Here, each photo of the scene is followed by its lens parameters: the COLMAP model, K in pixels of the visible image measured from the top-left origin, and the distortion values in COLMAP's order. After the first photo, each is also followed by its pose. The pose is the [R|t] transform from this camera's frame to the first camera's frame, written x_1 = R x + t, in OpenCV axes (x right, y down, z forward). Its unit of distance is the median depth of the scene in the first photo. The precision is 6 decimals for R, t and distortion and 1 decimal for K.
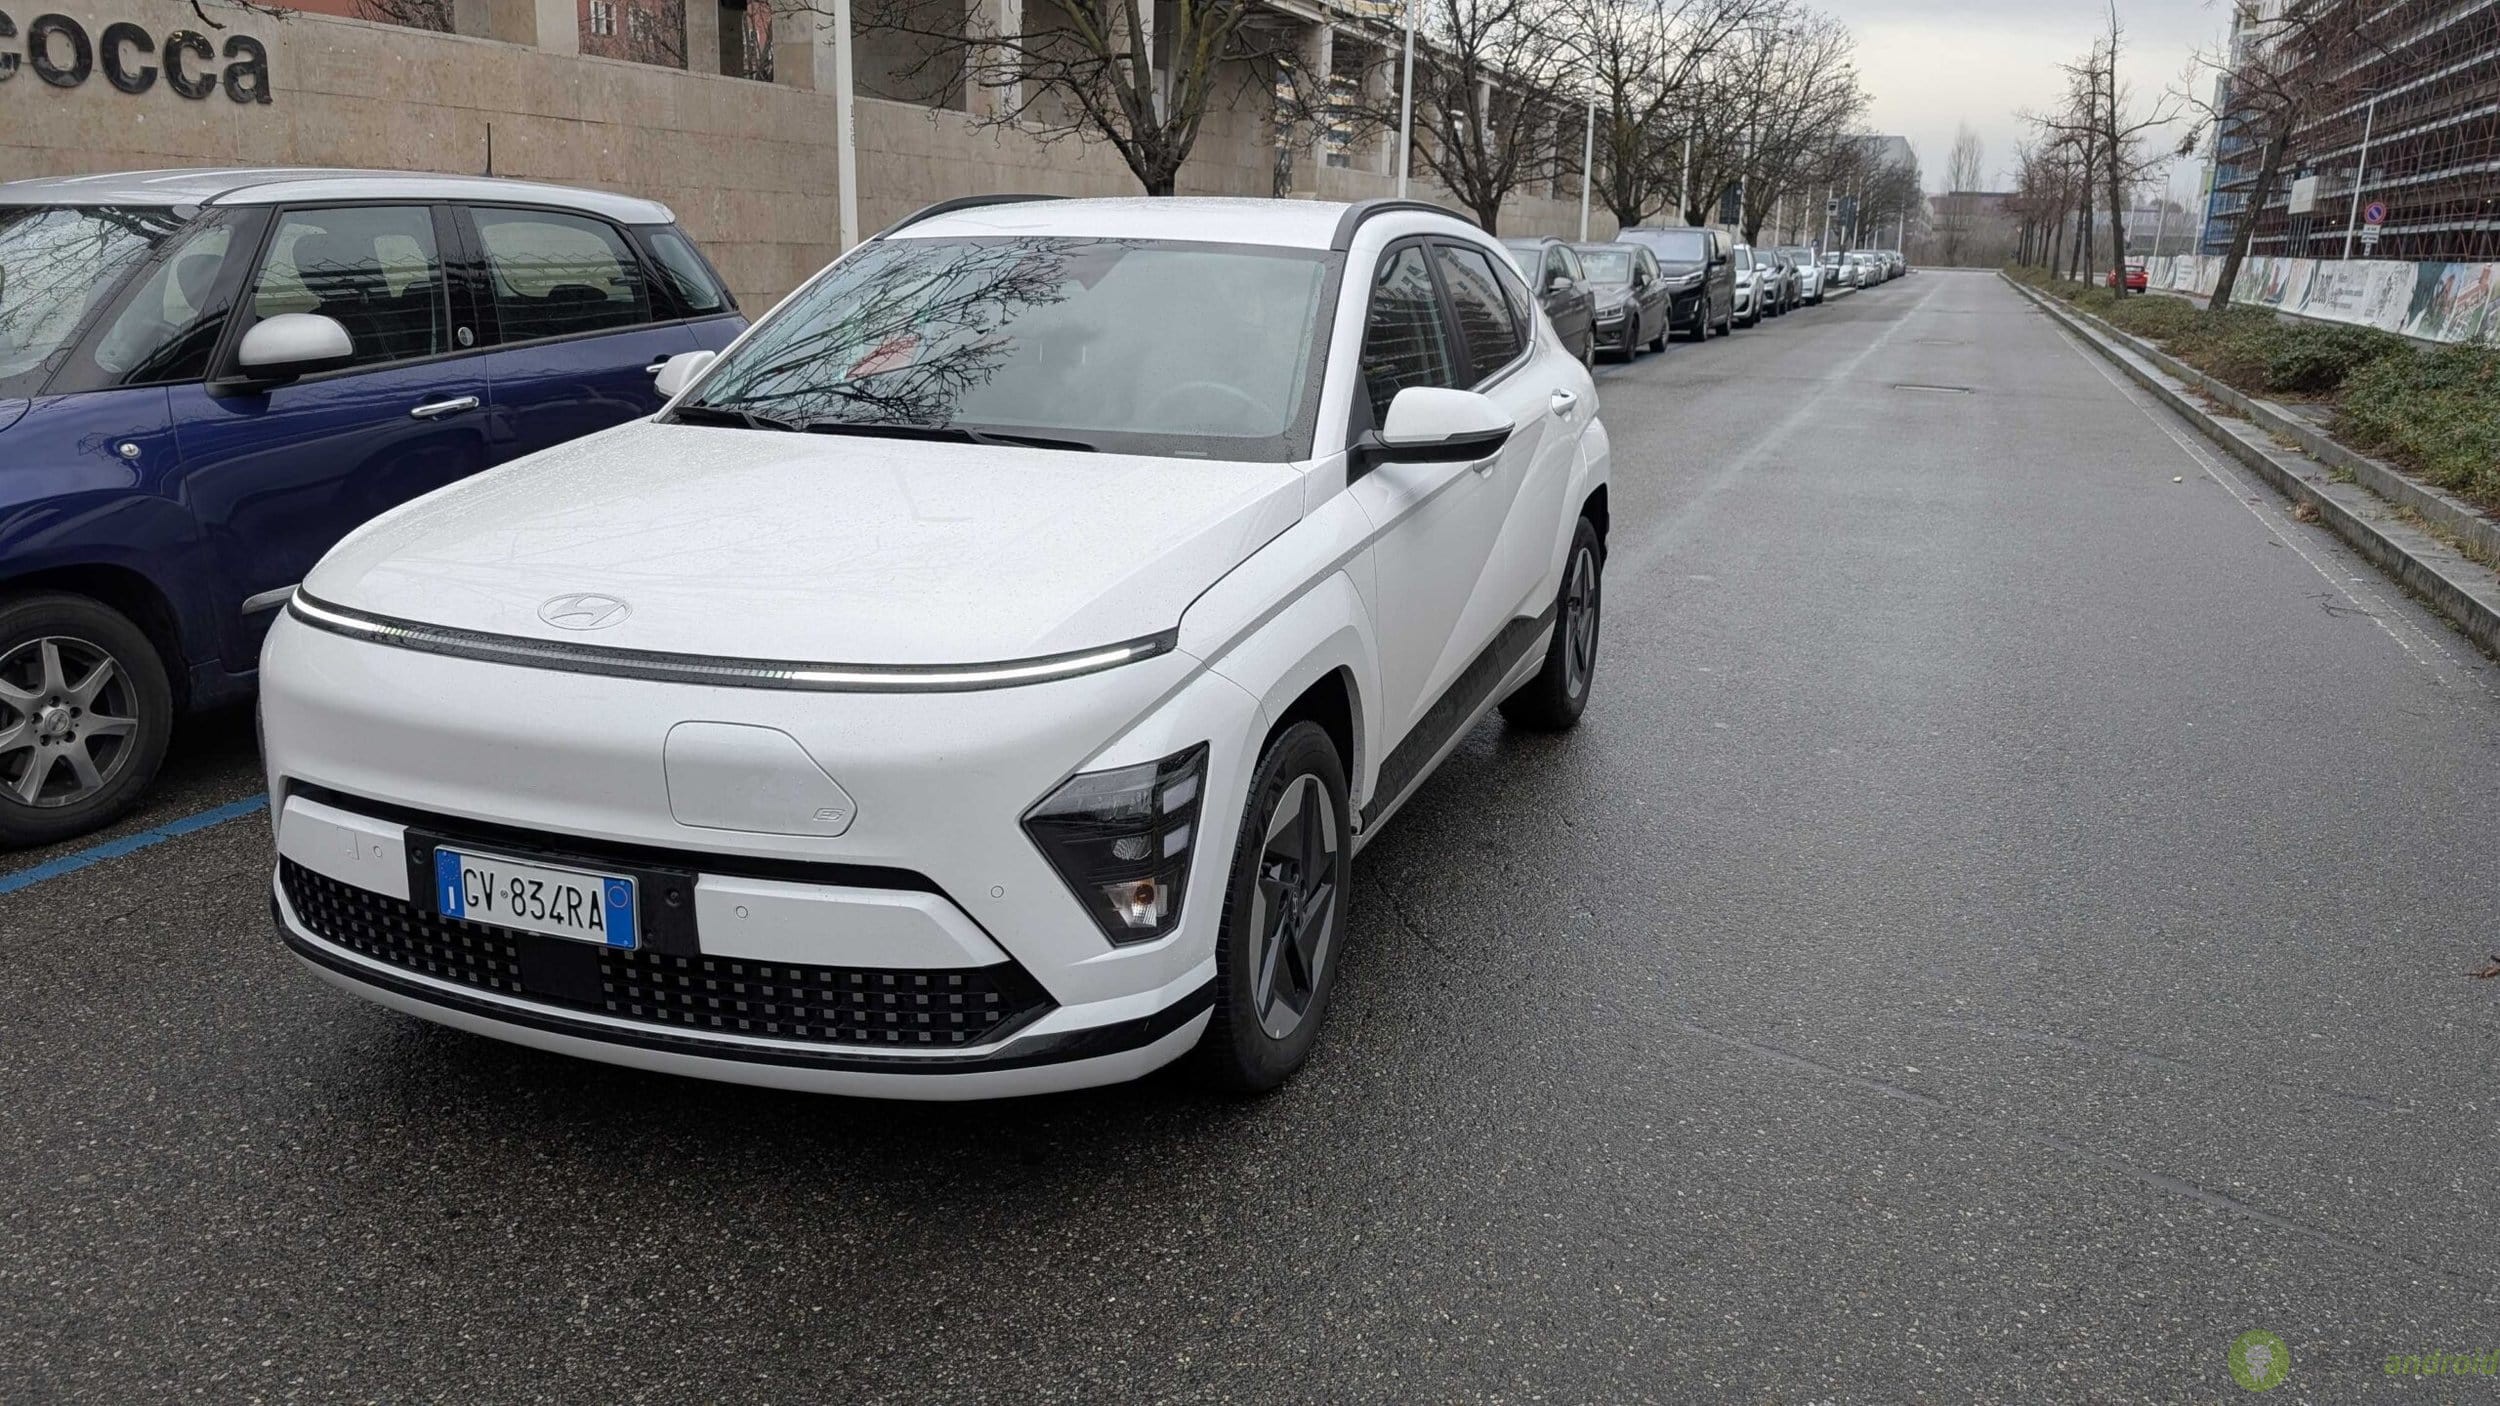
lens RADIAL K [[1877.5, 0, 1296.0], [0, 1877.5, 669.4], [0, 0, 1]] dist [0.020375, -0.008863]
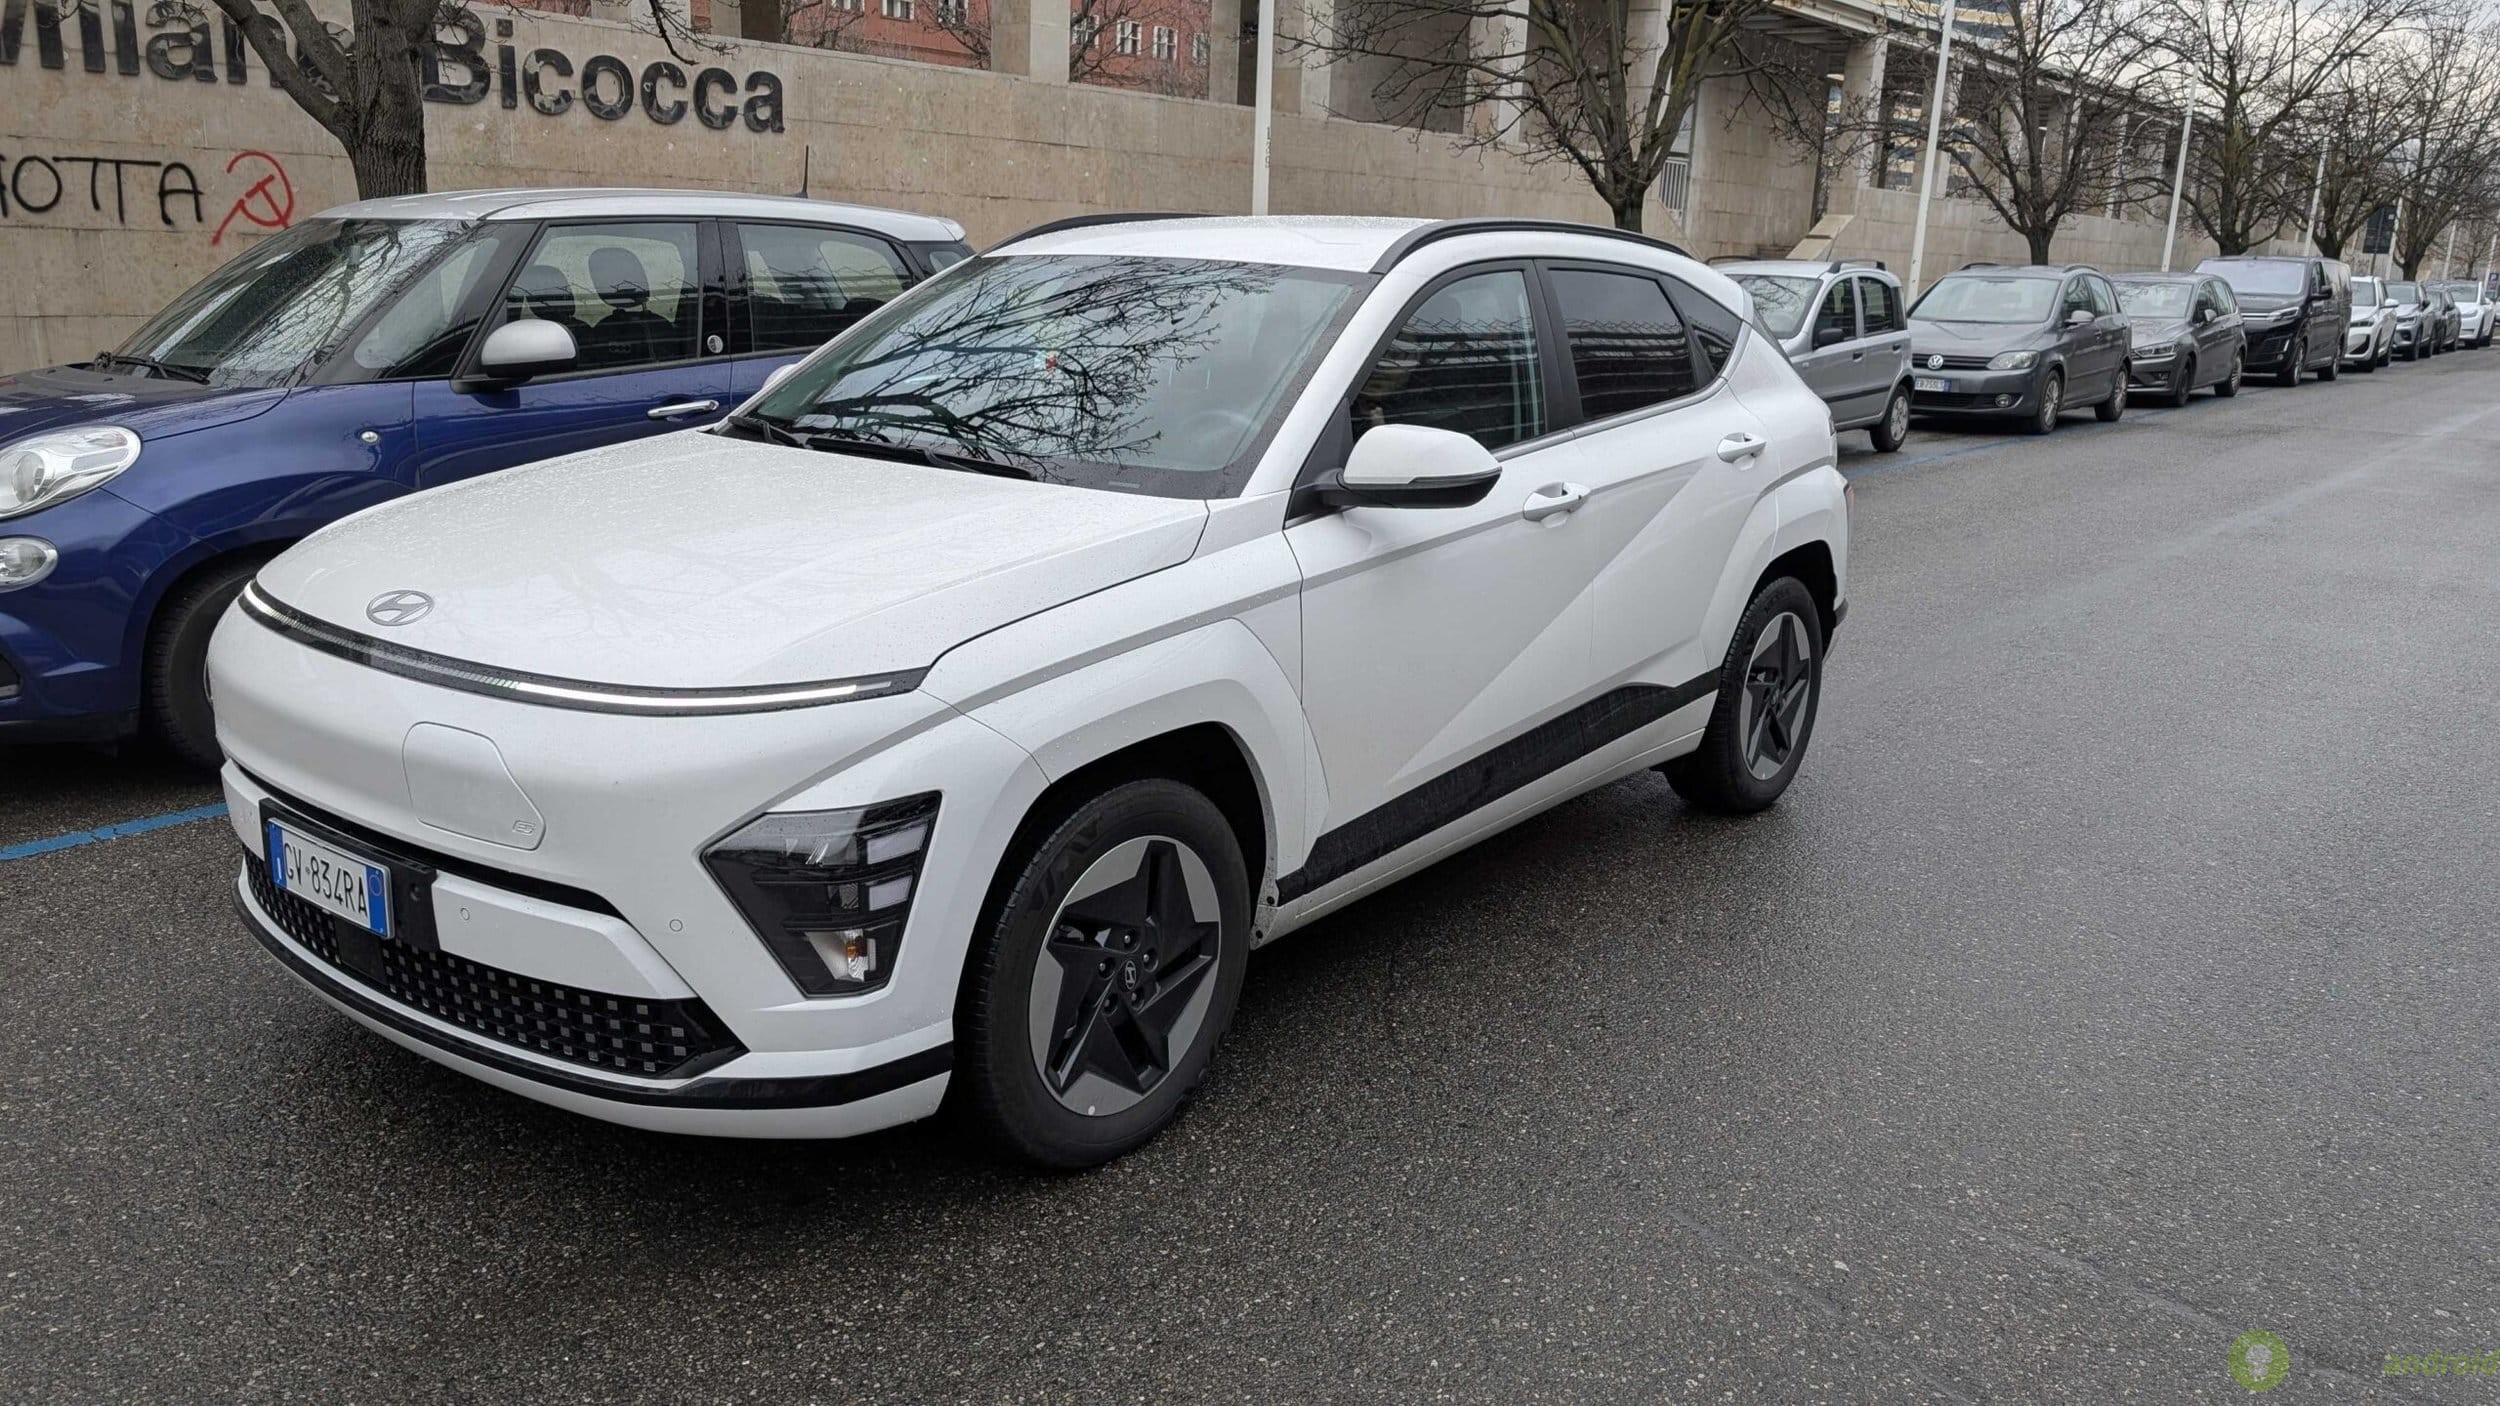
lens RADIAL K [[1877.5, 0, 1252.1], [0, 1877.5, 700.1], [0, 0, 1]] dist [0.020375, -0.008863]
pose [[0.948334, 0.083290, -0.306146, 0.232886], [-0.082138, 0.996482, 0.016666, -0.021573], [0.306457, 0.009341, 0.951839, 0.093021]]
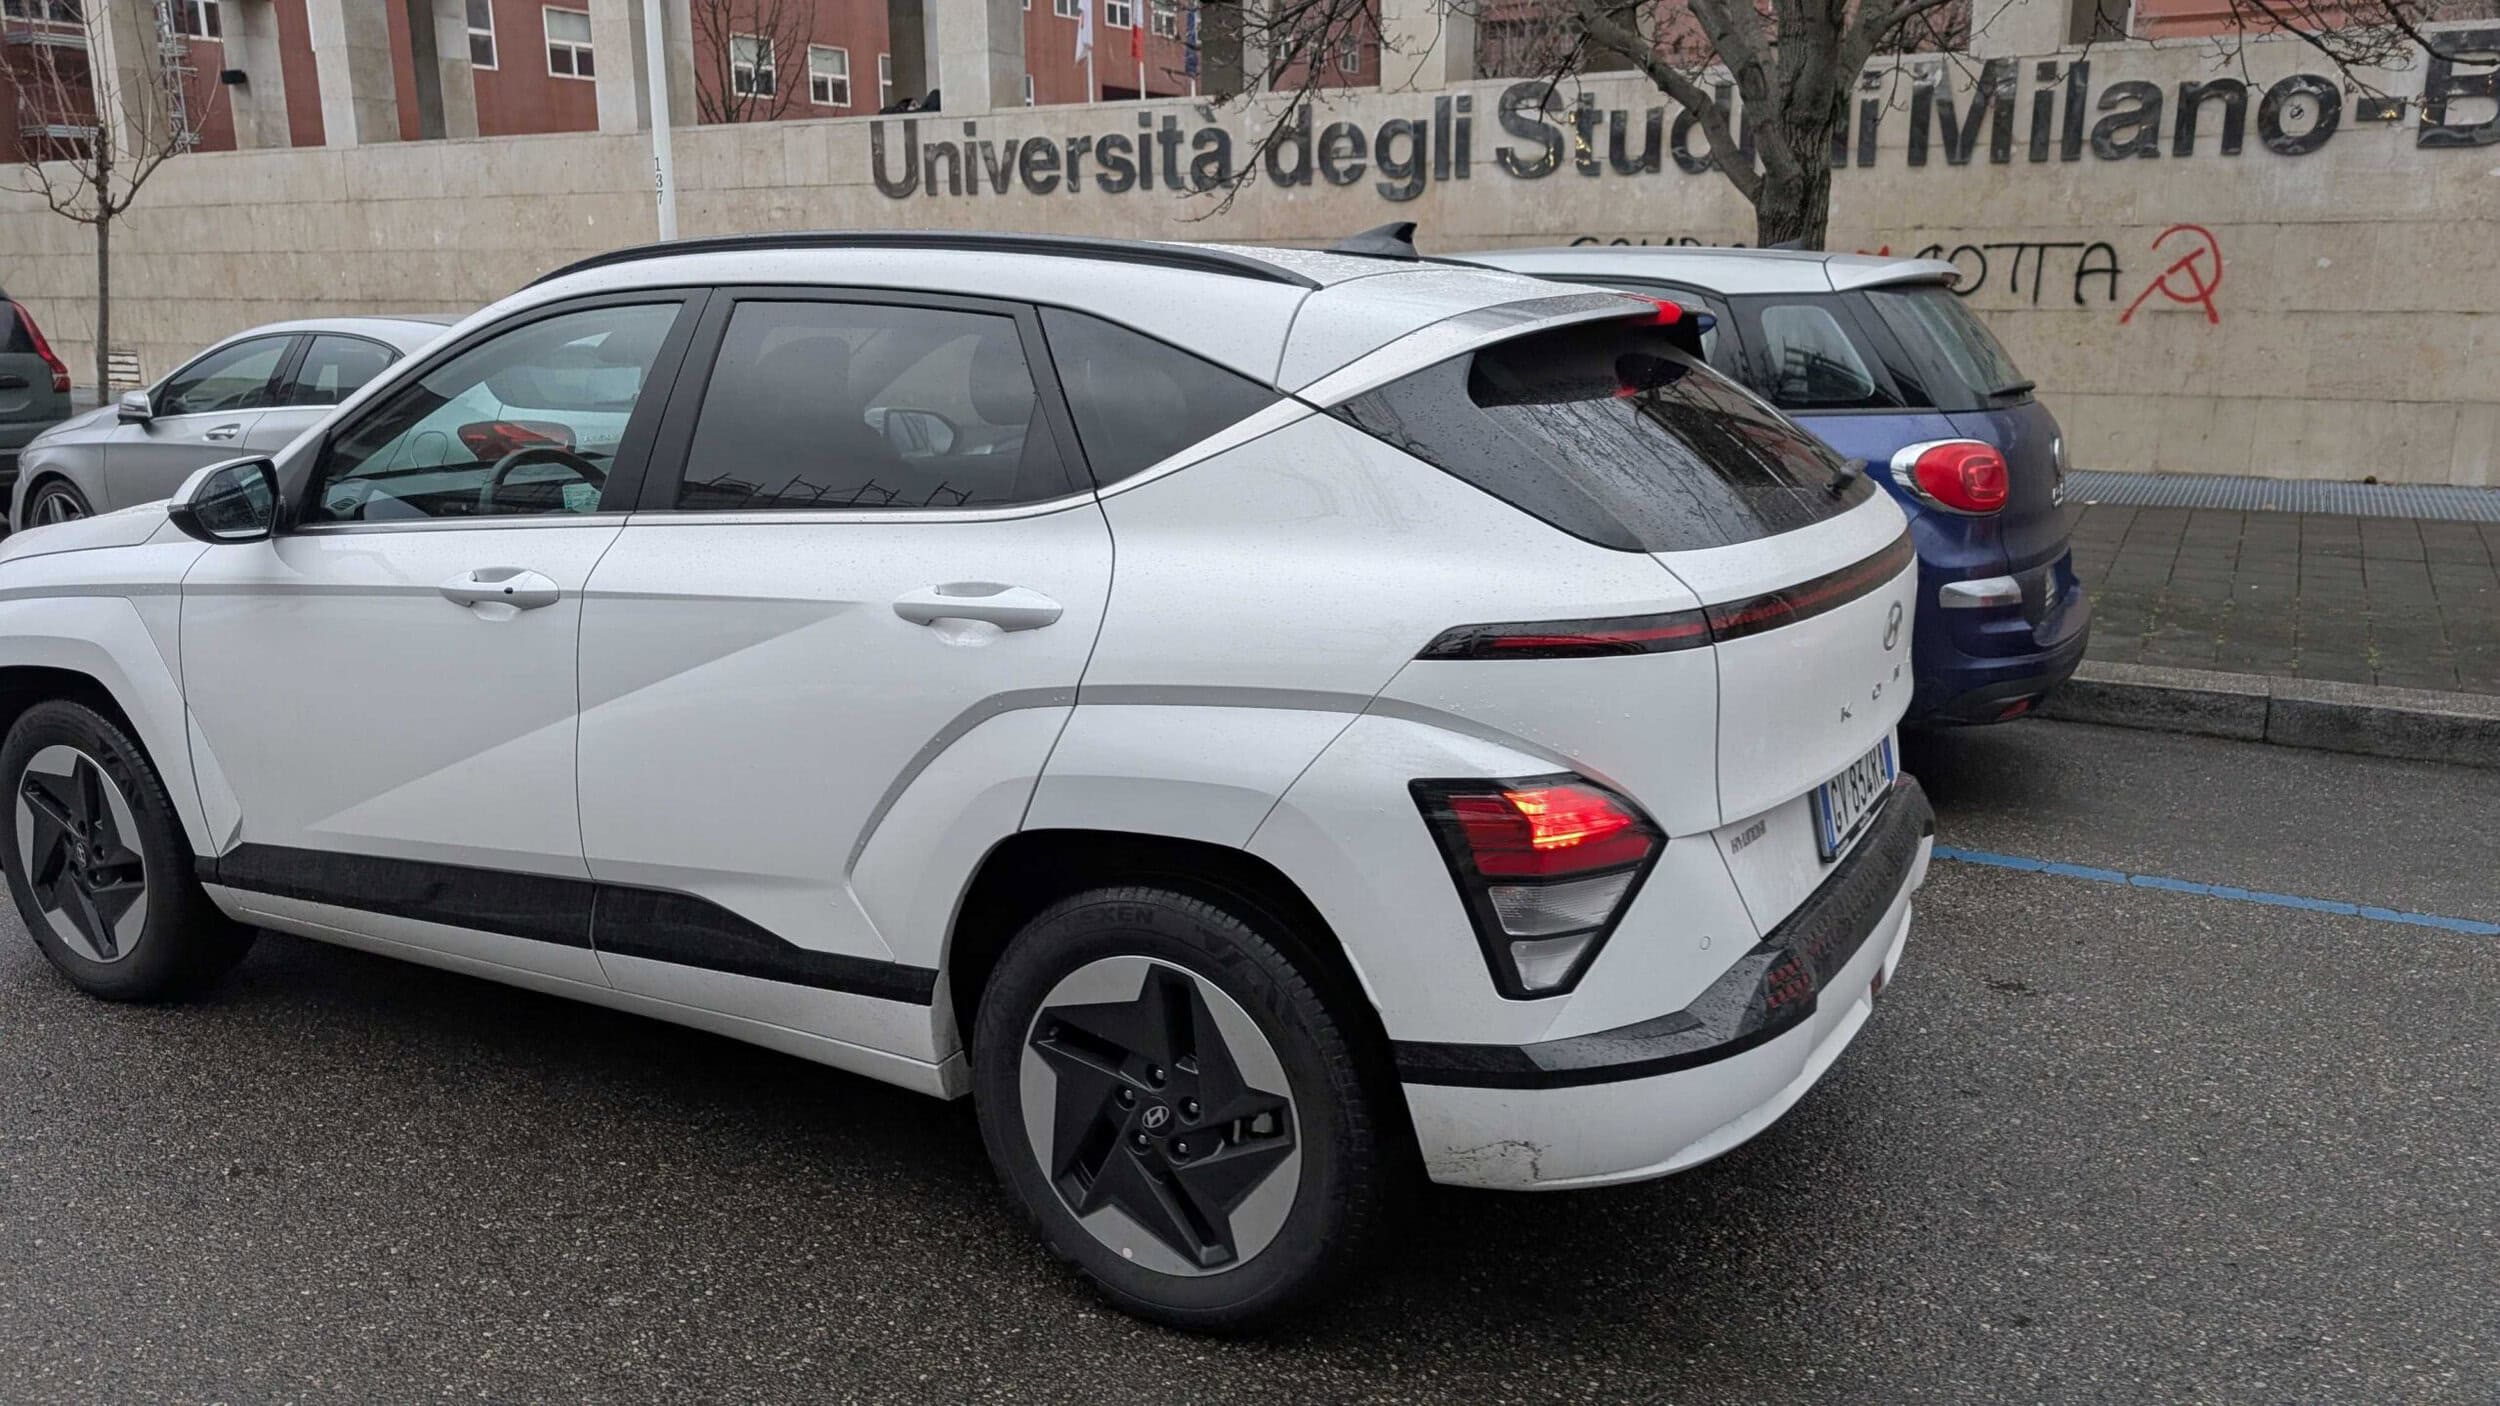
lens RADIAL K [[1877.5, 0, 1276.8], [0, 1877.5, 753.6], [0, 0, 1]] dist [0.020375, -0.008863]
pose [[-0.057500, 0.215318, -0.974850, 0.691316], [-0.219785, 0.949779, 0.222744, -0.227751], [0.973852, 0.227066, -0.007289, 1.062994]]
